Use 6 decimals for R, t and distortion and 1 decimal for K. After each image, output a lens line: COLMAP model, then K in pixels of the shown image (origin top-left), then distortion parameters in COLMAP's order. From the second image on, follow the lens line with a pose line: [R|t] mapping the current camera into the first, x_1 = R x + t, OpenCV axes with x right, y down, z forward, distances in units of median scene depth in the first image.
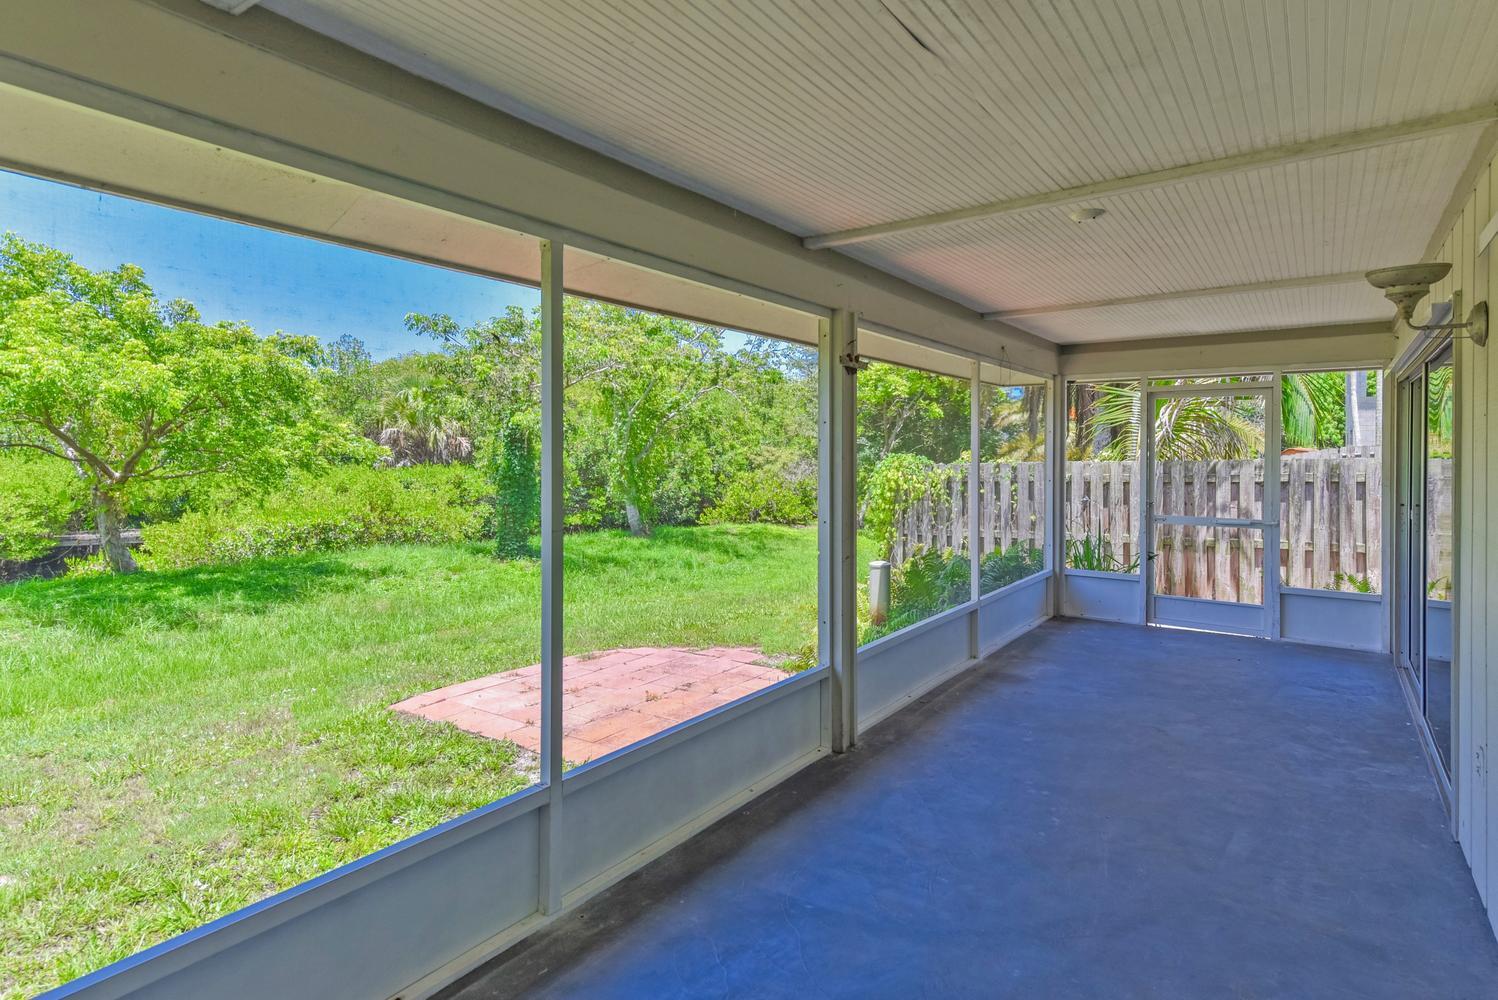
lens RADIAL K [[802.0, 0, 766.3], [0, 802.0, 448.9], [0, 0, 1]] dist [0.015430, -0.005347]
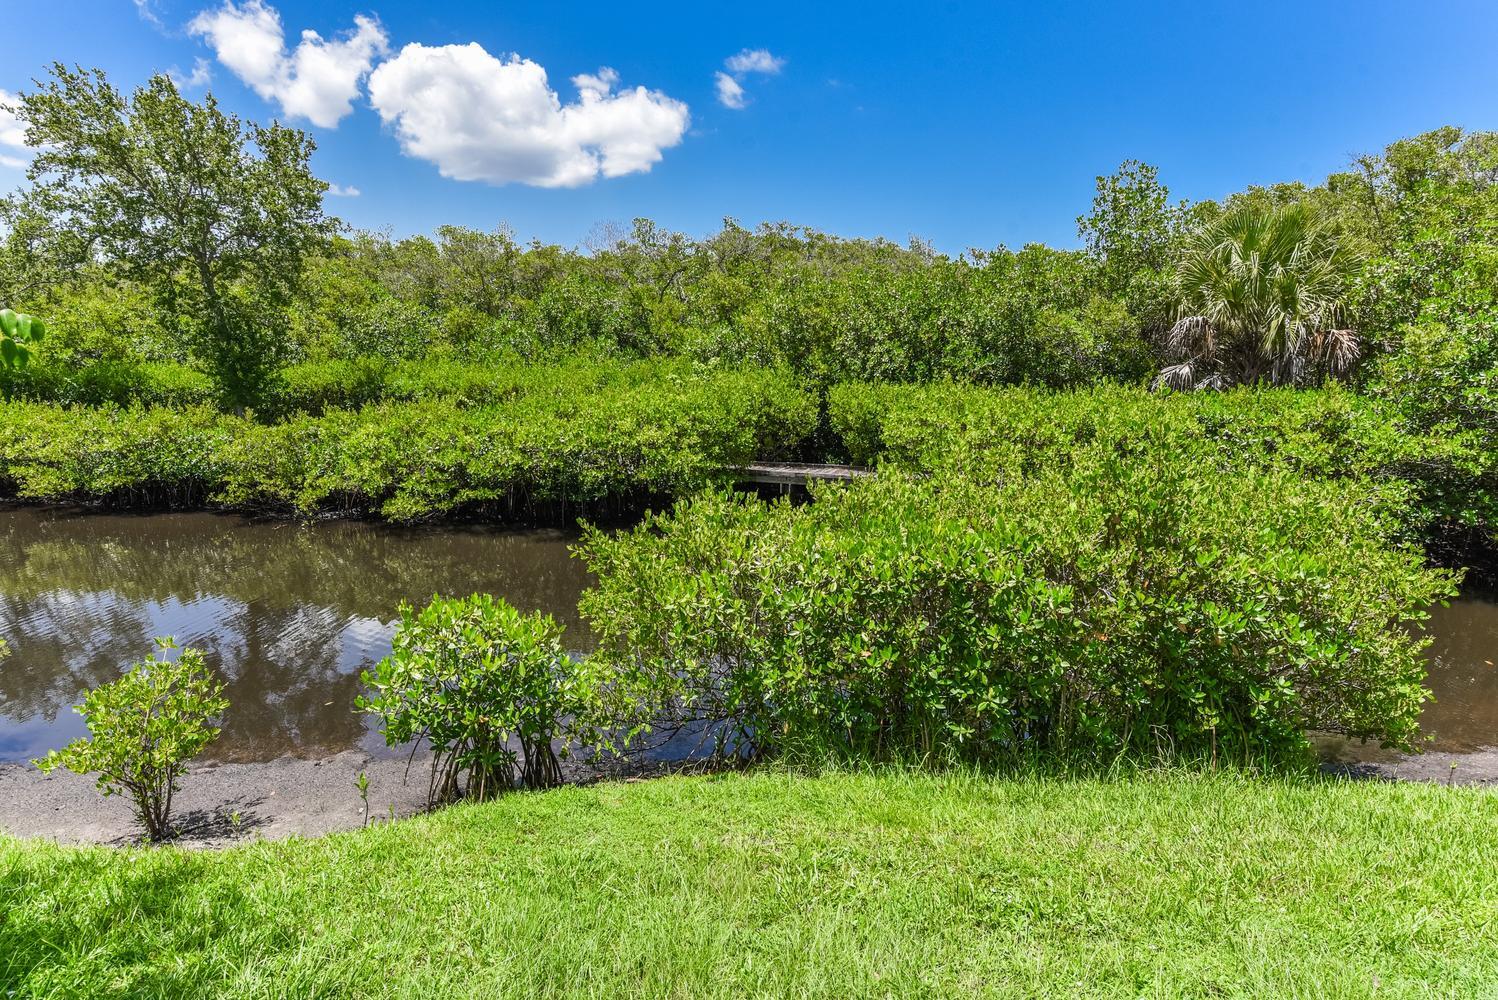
lens RADIAL K [[802.0, 0, 741.7], [0, 802.0, 513.3], [0, 0, 1]] dist [0.015430, -0.005347]
pose [[0.594153, 0.144043, -0.791349, -0.213340], [0.004073, 0.983283, 0.182038, 0.004888], [0.804341, -0.111381, 0.583634, 0.458288]]
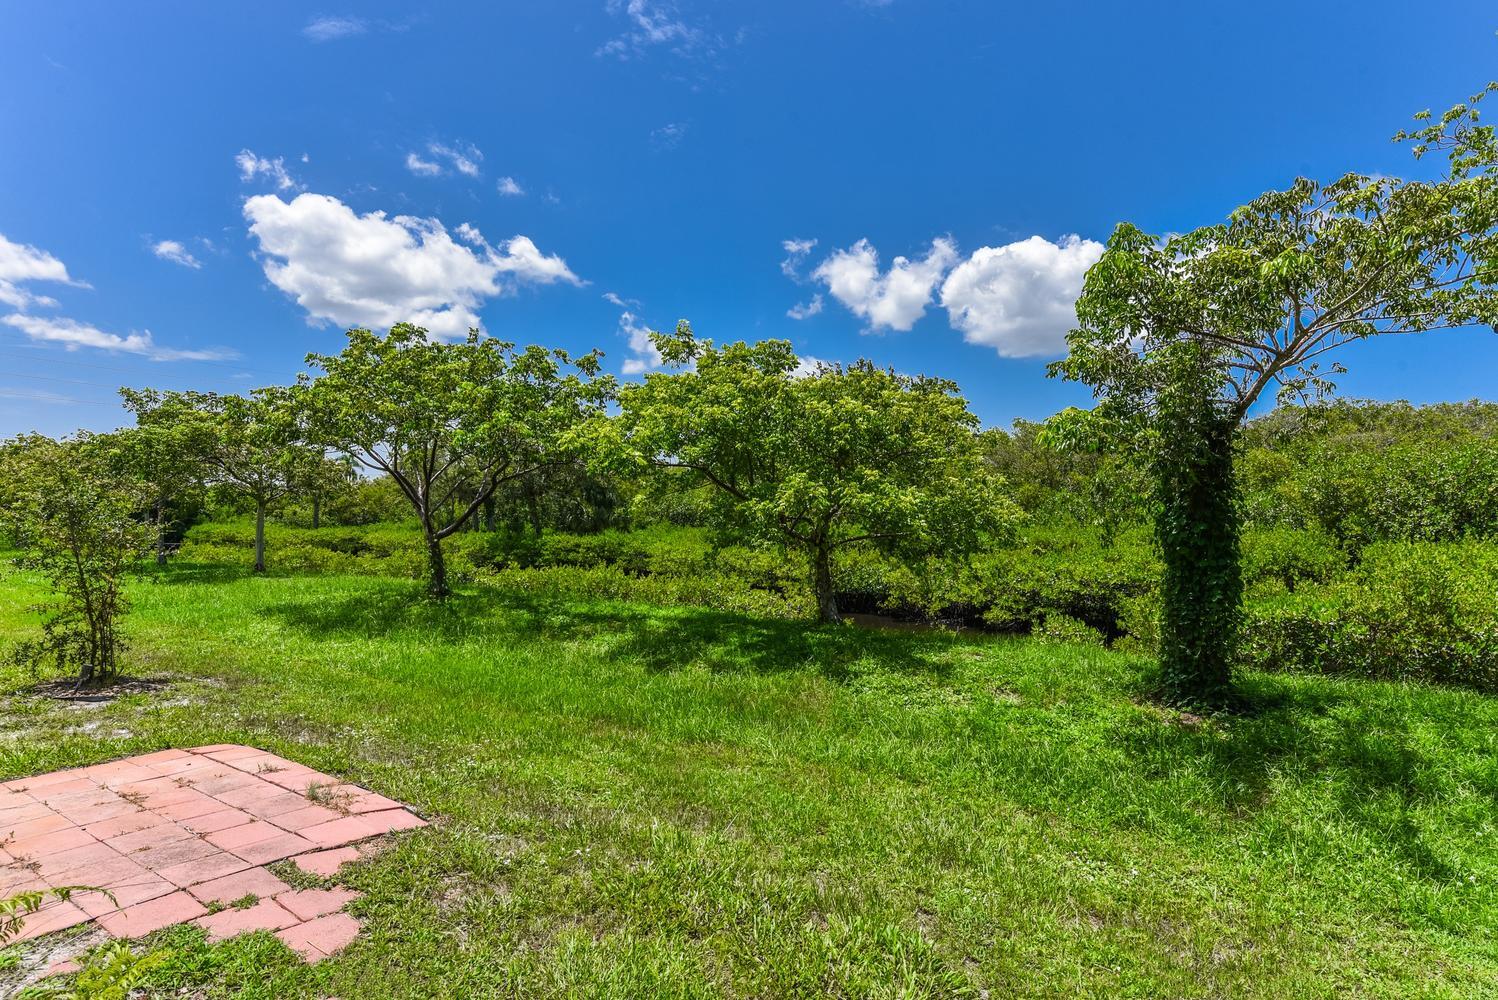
lens RADIAL K [[802.0, 0, 736.5], [0, 802.0, 498.5], [0, 0, 1]] dist [0.015430, -0.005347]
pose [[-0.017044, -0.038562, -0.999111, 0.100306], [-0.003969, 0.999251, -0.038499, 0.010759], [0.999847, 0.003309, -0.017184, 0.319801]]
